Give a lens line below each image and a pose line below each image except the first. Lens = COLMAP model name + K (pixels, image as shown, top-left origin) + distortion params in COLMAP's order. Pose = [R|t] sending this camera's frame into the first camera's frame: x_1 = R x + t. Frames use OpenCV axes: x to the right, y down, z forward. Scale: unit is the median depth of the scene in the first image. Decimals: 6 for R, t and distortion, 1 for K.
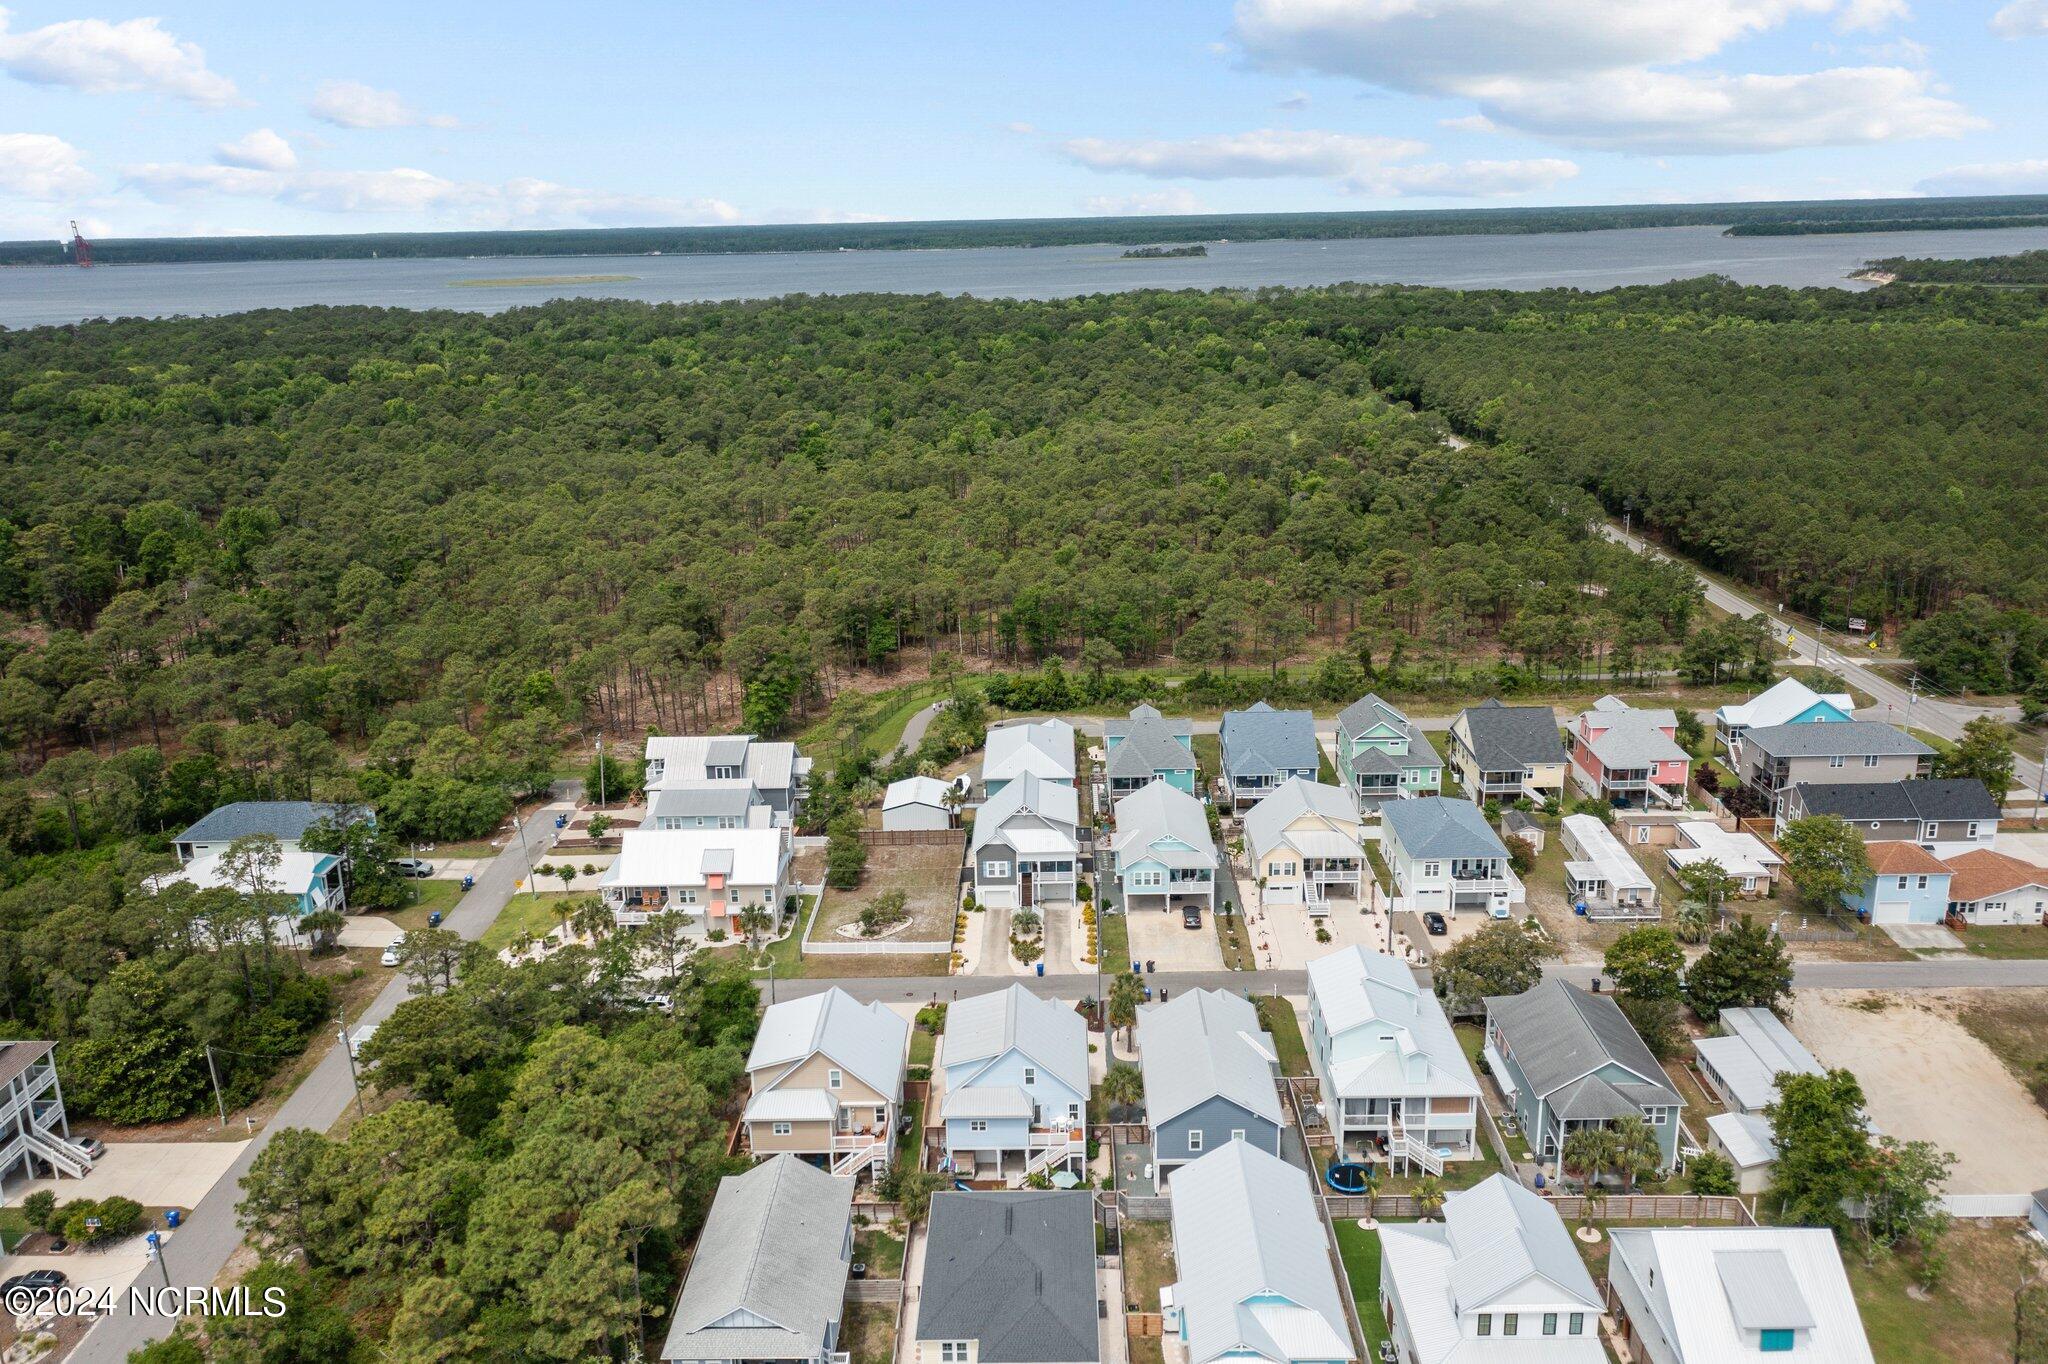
lens RADIAL K [[1620.9, 0, 1024.4], [0, 1620.9, 719.3], [0, 0, 1]] dist [0.004064, 0.006340]
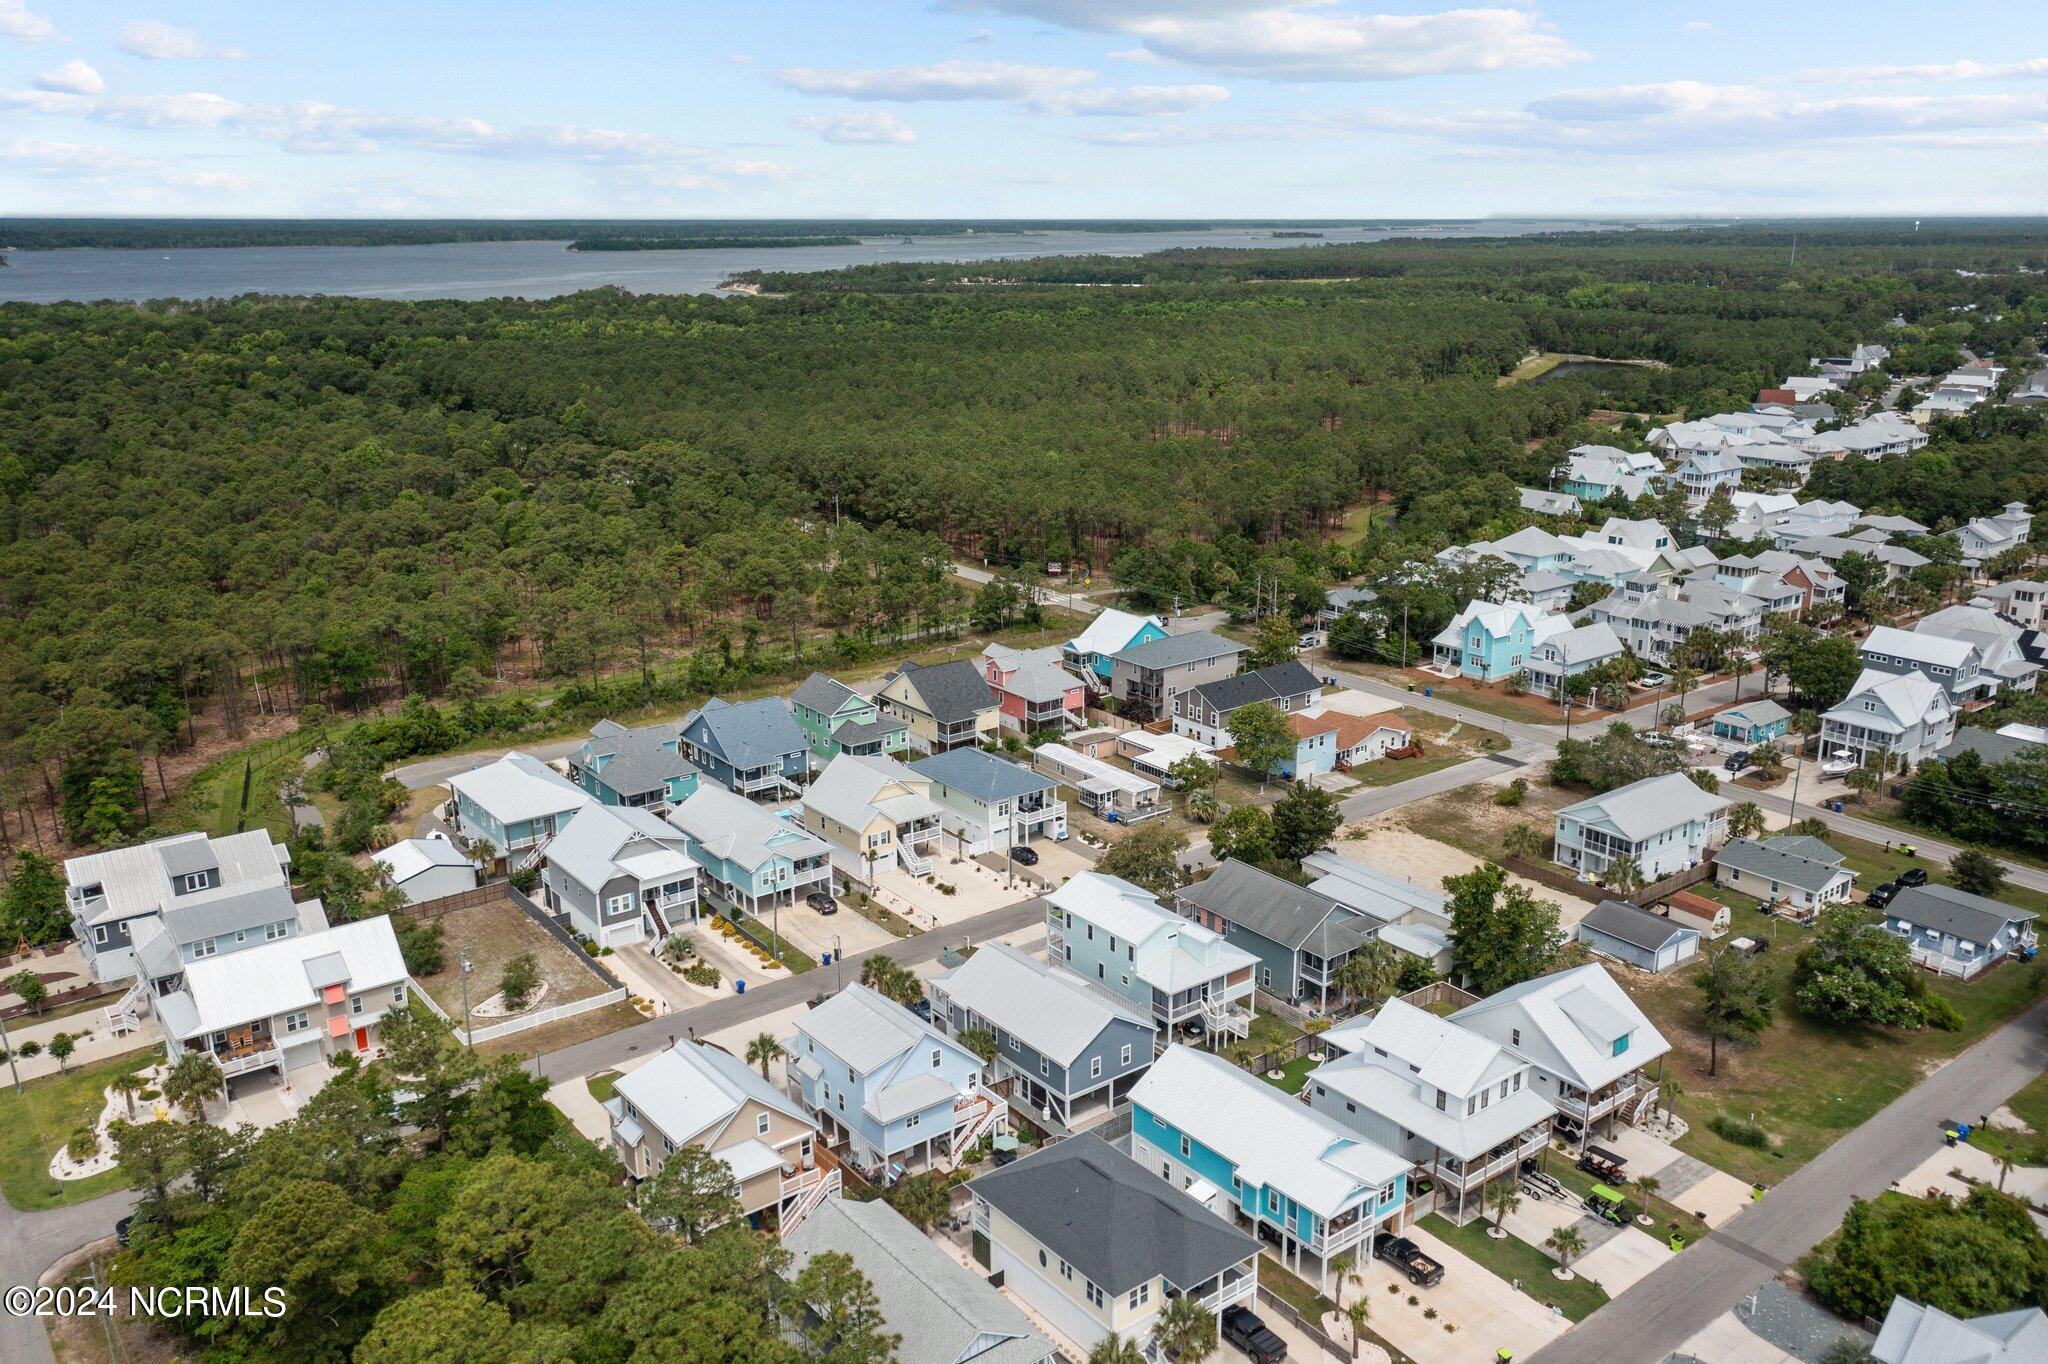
lens RADIAL K [[1622.4, 0, 1024.0], [0, 1622.4, 682.0], [0, 0, 1]] dist [0.007262, 0.002540]
pose [[0.779592, -0.150789, 0.607864, -0.378321], [0.168650, 0.985275, 0.028116, -0.019926], [-0.603152, 0.080597, 0.793543, 0.110898]]
